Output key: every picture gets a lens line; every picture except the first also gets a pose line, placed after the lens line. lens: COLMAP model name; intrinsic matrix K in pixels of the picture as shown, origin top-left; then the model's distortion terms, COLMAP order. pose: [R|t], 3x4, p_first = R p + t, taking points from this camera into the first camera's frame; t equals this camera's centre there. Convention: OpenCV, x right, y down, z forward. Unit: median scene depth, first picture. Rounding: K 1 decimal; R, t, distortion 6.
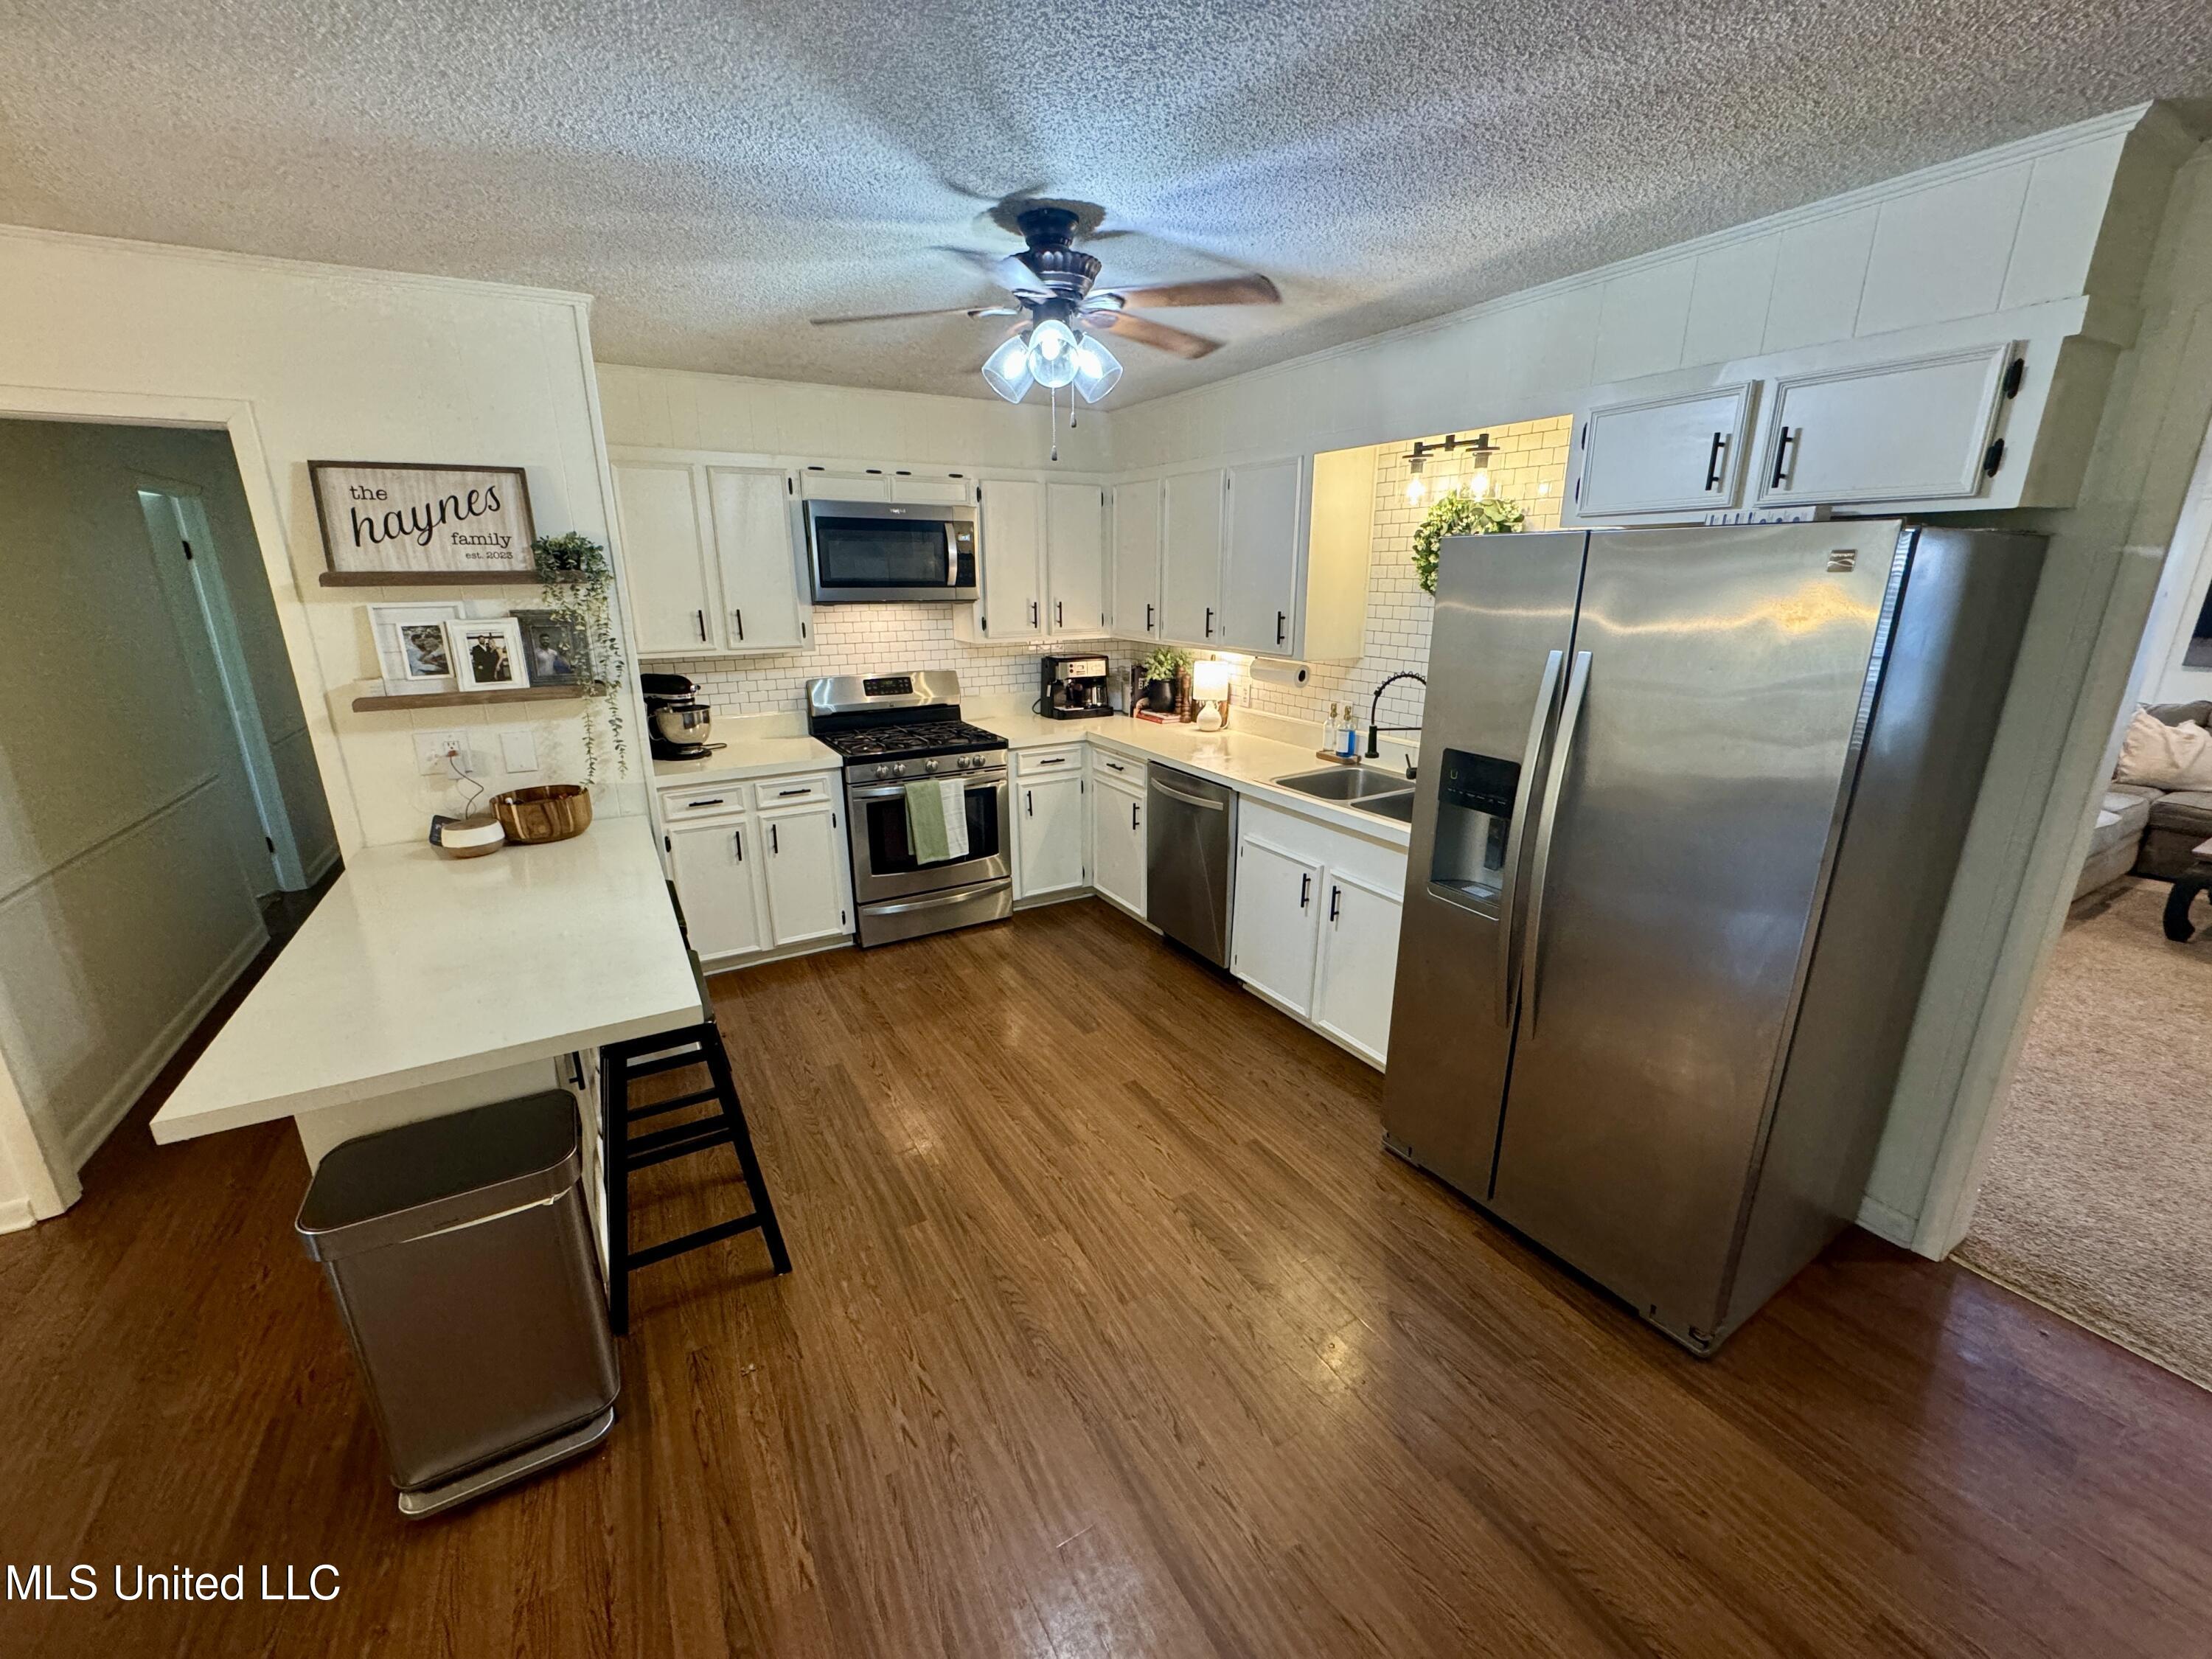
lens RADIAL K [[878.9, 0, 1104.4], [0, 878.9, 831.5], [0, 0, 1]] dist [-0.001311, -0.000304]
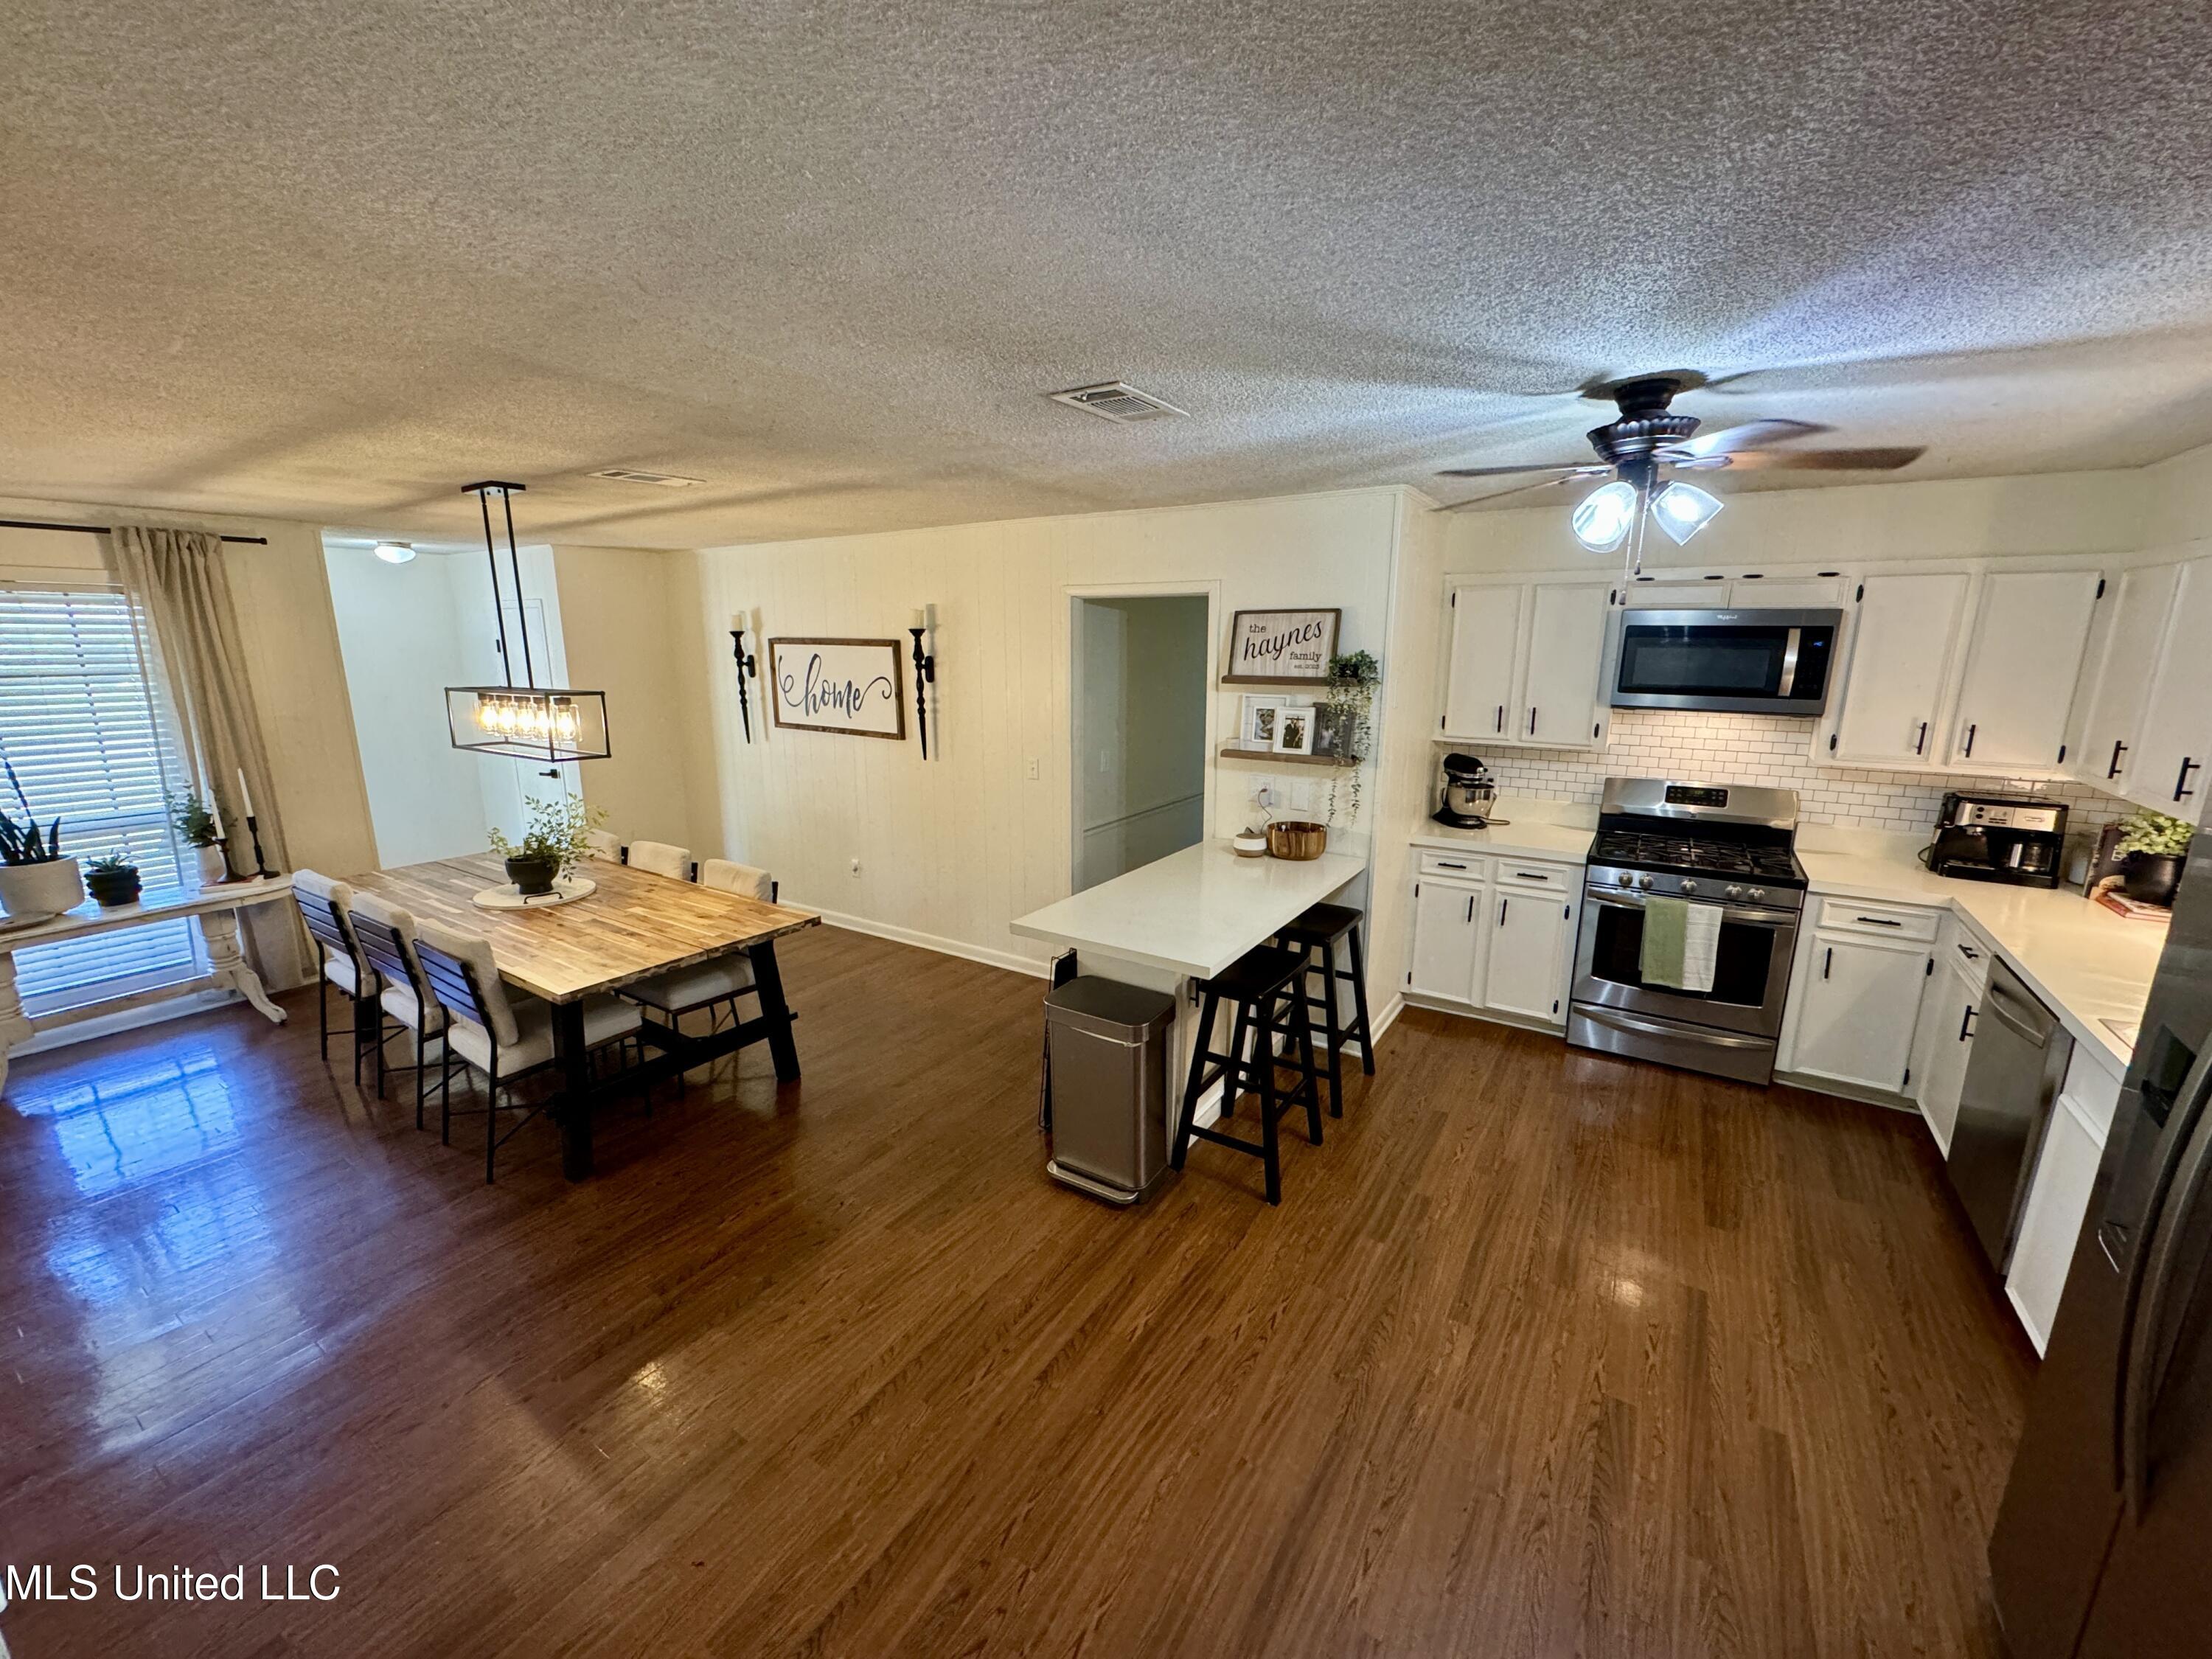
lens RADIAL K [[878.9, 0, 1101.6], [0, 878.9, 830.4], [0, 0, 1]] dist [-0.001311, -0.000304]
pose [[0.458831, 0.193916, -0.867105, 0.332868], [-0.256710, 0.963207, 0.079569, -0.049477], [0.850631, 0.186086, 0.491730, 0.009632]]
